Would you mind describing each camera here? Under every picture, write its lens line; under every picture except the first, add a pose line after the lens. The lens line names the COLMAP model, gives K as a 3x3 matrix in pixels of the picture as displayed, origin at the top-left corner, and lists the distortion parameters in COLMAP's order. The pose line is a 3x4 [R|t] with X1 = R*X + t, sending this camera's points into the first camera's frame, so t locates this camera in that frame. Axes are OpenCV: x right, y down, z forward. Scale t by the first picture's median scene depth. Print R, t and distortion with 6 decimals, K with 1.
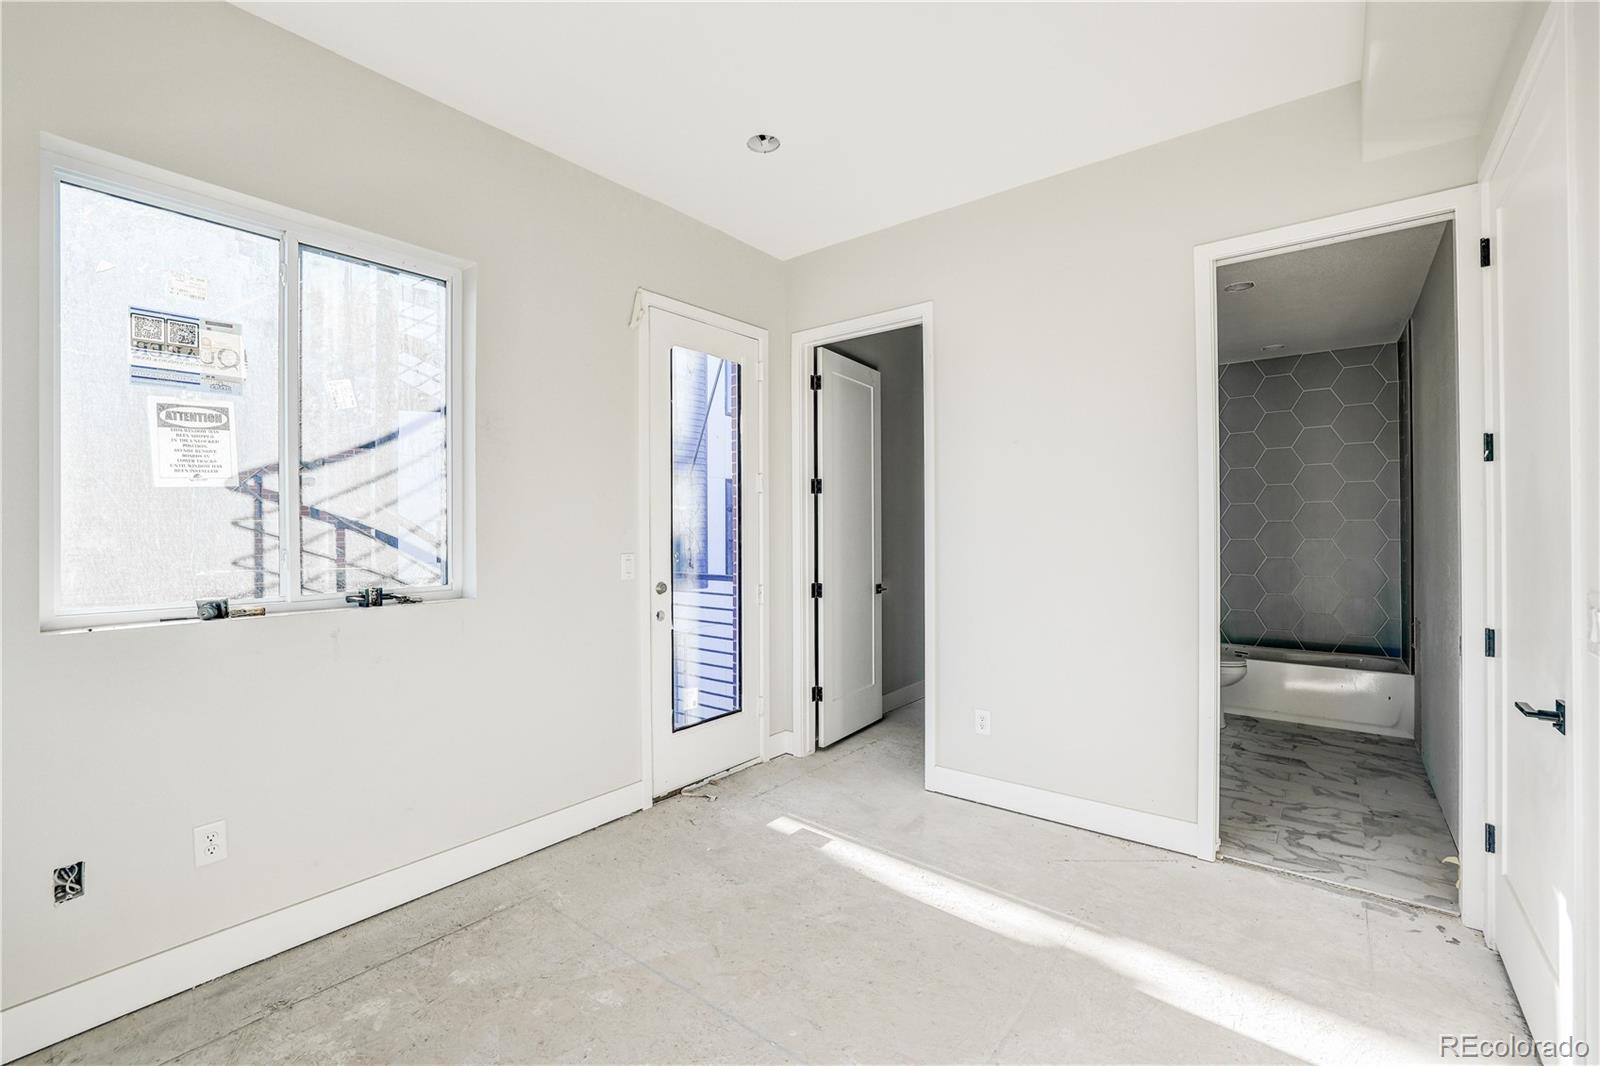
lens RADIAL K [[691.3, 0, 793.6], [0, 691.3, 527.5], [0, 0, 1]] dist [-0.047031, 0.016268]
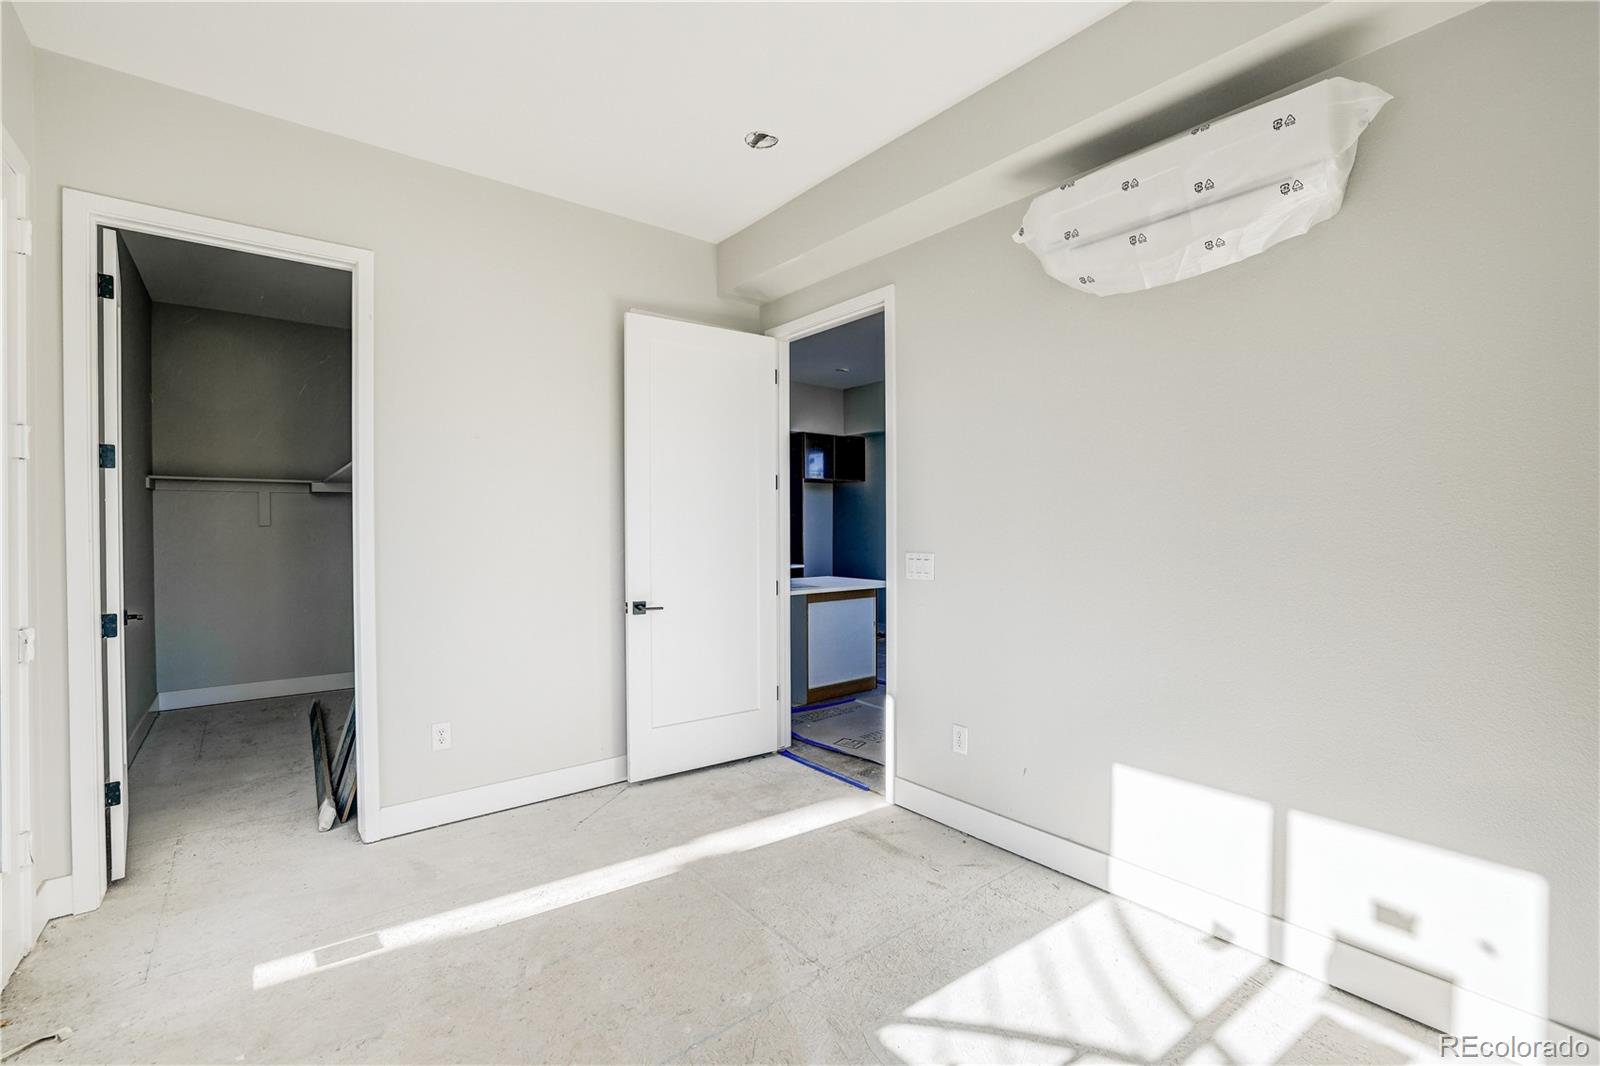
lens RADIAL K [[691.3, 0, 793.6], [0, 691.3, 527.5], [0, 0, 1]] dist [-0.047031, 0.016268]
pose [[0.217982, -0.002025, 0.975951, -0.509705], [-0.000242, 0.999998, 0.002129, 0.002547], [-0.975953, -0.000700, 0.217981, 0.342843]]
